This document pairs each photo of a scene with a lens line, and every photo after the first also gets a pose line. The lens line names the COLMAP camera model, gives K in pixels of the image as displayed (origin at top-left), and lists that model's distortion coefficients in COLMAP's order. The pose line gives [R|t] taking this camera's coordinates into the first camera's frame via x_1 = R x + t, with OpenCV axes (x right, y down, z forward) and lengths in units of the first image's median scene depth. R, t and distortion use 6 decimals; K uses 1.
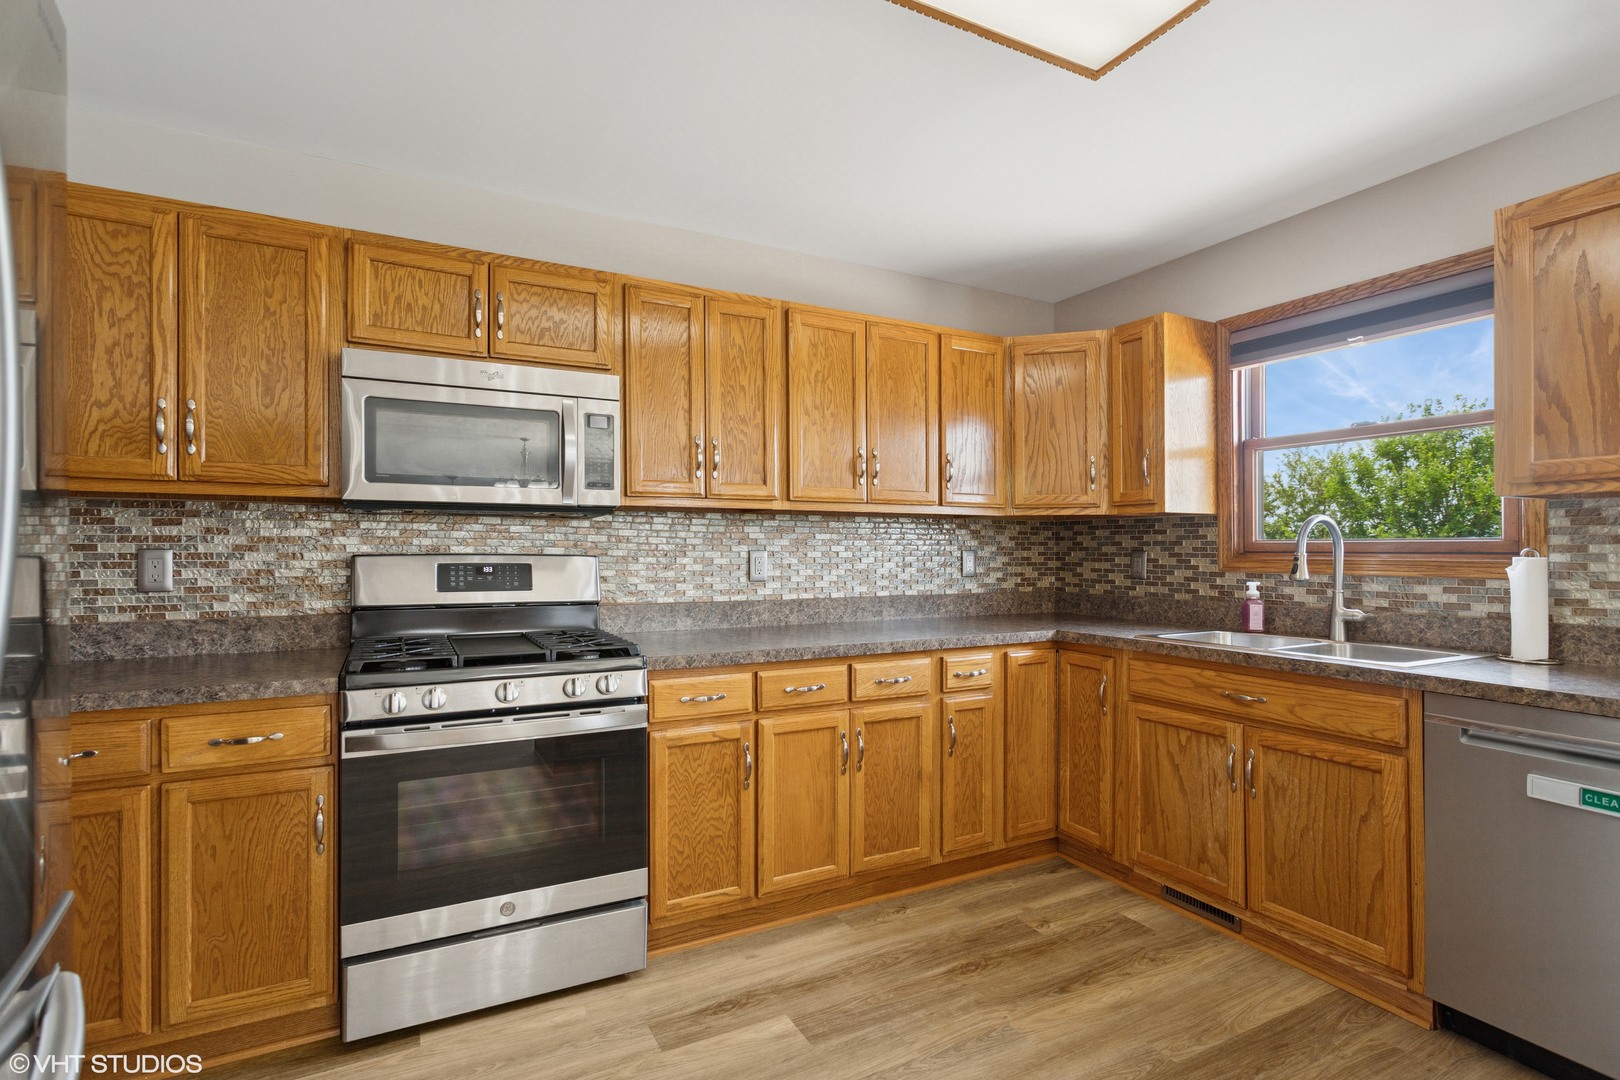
lens RADIAL K [[781.2, 0, 804.7], [0, 781.2, 548.8], [0, 0, 1]] dist [-0.001122, -0.000659]
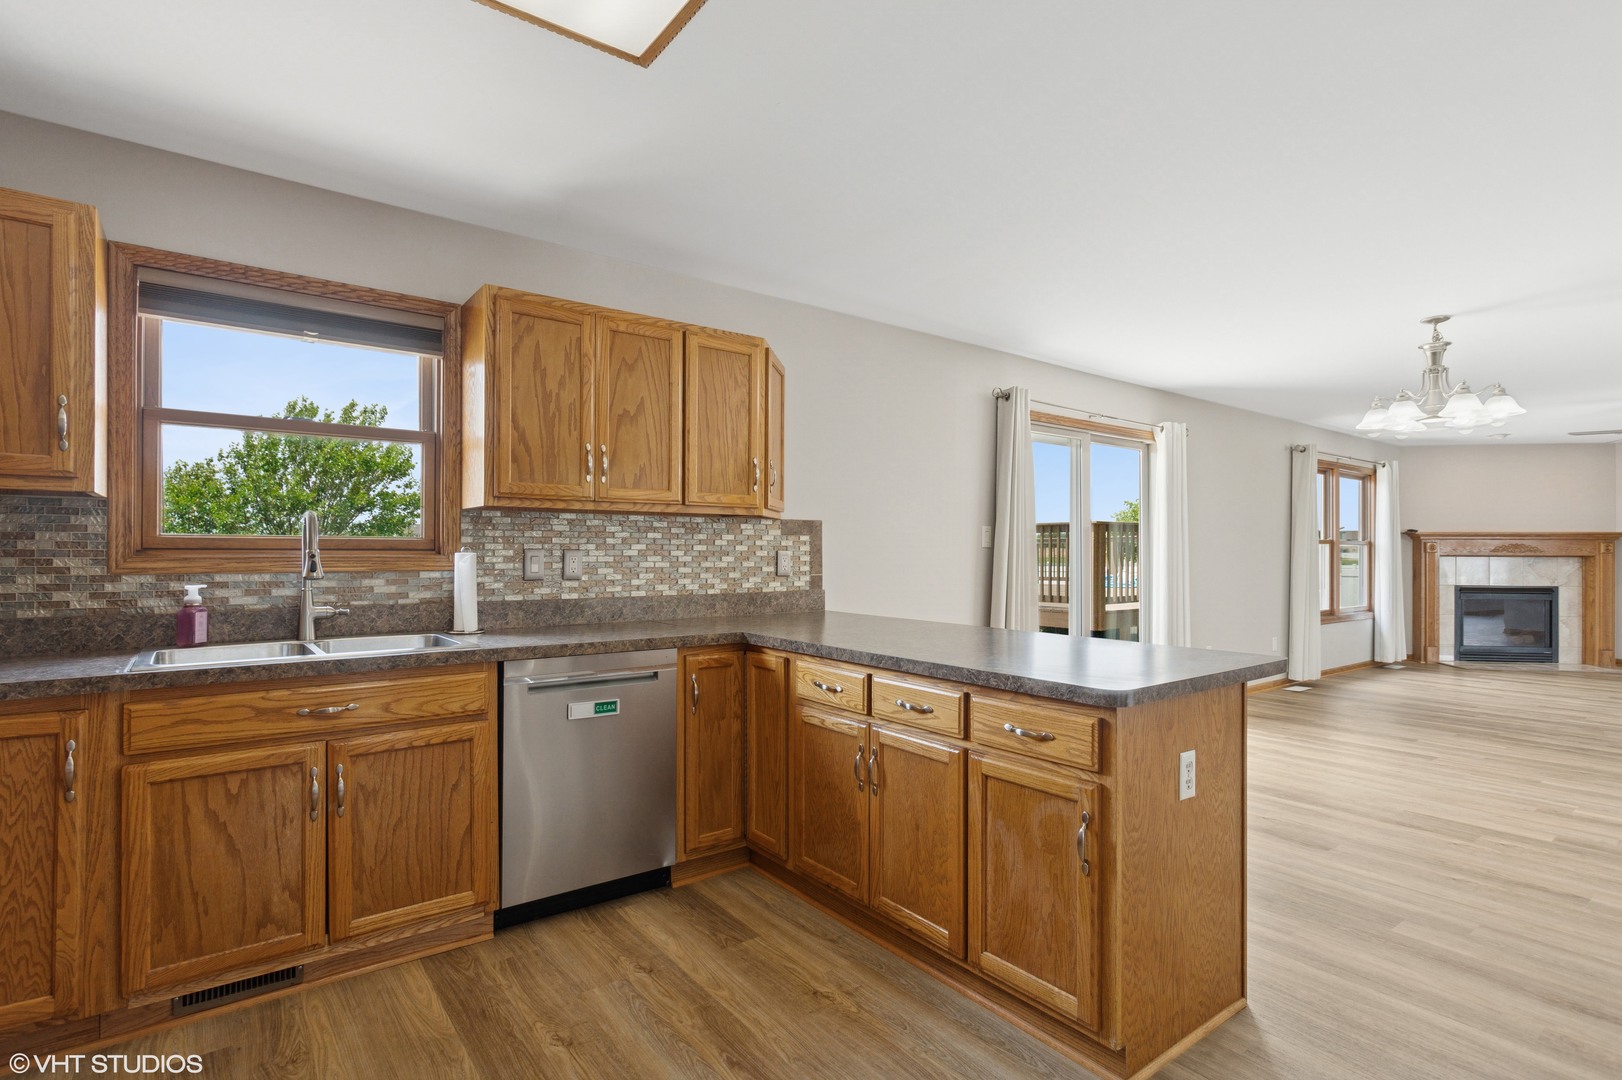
lens RADIAL K [[782.2, 0, 811.7], [0, 782.2, 542.8], [0, 0, 1]] dist [-0.001122, -0.000659]
pose [[-0.164743, 0.006143, 0.986317, -0.407404], [-0.005084, 0.999962, -0.007077, 0.000523], [-0.986323, -0.006180, -0.164705, 0.579016]]
